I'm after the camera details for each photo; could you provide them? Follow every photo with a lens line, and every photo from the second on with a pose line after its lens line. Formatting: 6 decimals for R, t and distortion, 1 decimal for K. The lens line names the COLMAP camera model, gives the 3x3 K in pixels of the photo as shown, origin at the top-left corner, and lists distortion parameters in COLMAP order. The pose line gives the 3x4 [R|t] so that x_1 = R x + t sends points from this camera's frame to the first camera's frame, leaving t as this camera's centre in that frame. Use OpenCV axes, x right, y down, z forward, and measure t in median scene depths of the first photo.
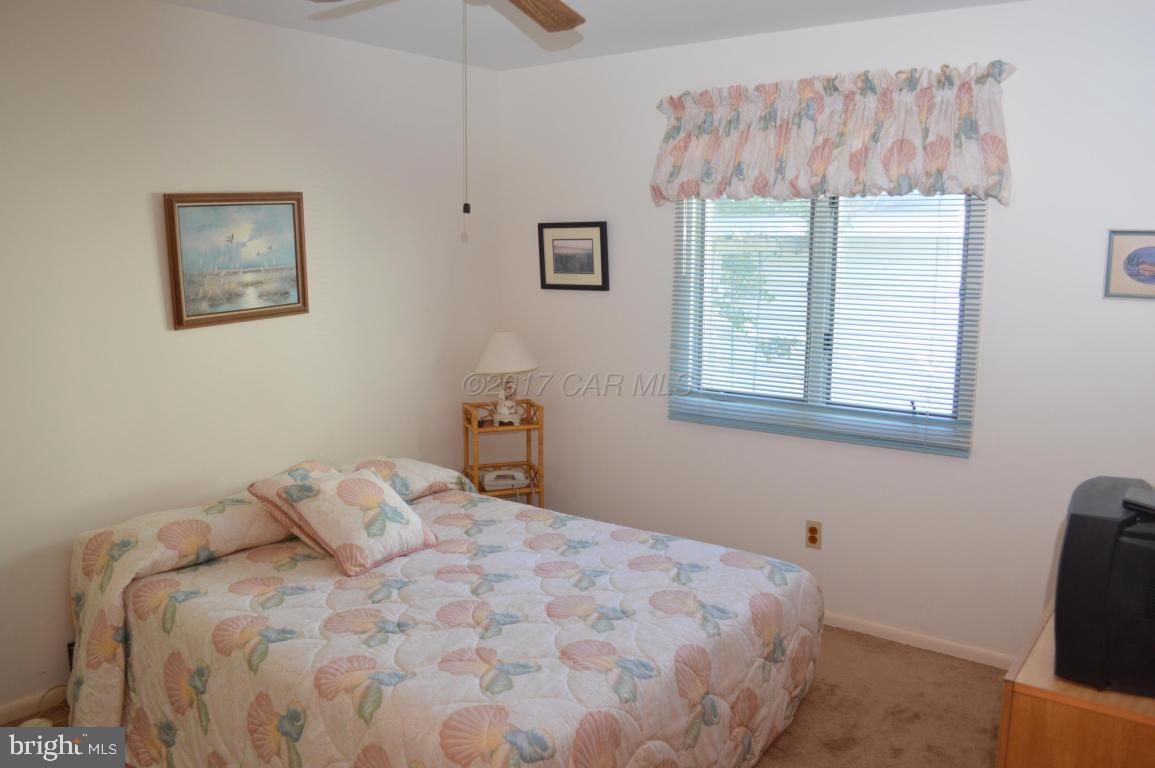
lens RADIAL K [[920.3, 0, 577.5], [0, 920.3, 384.0], [0, 0, 1]] dist [-0.083967, 0.011218]
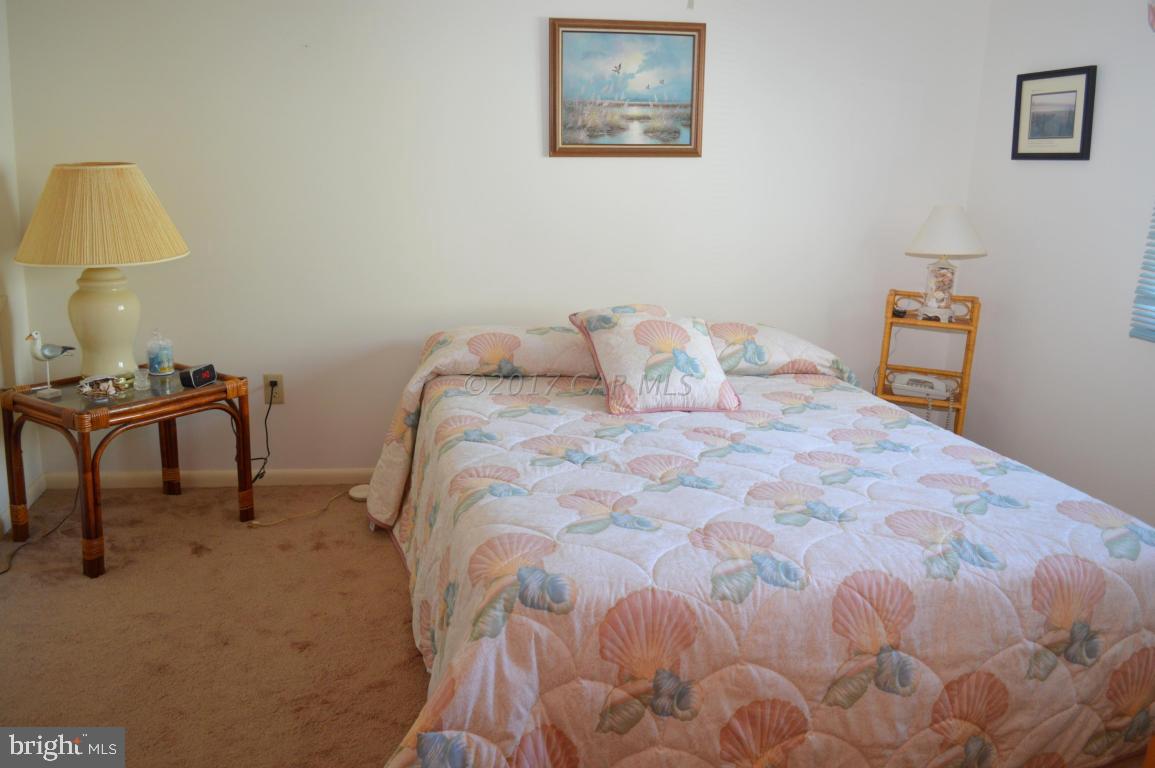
lens RADIAL K [[920.3, 0, 577.5], [0, 920.3, 384.0], [0, 0, 1]] dist [-0.083967, 0.011218]
pose [[0.762390, 0.180263, -0.621503, 0.258315], [-0.139791, 0.983618, 0.113813, 0.068829], [0.631838, 0.000110, 0.775100, 0.221420]]
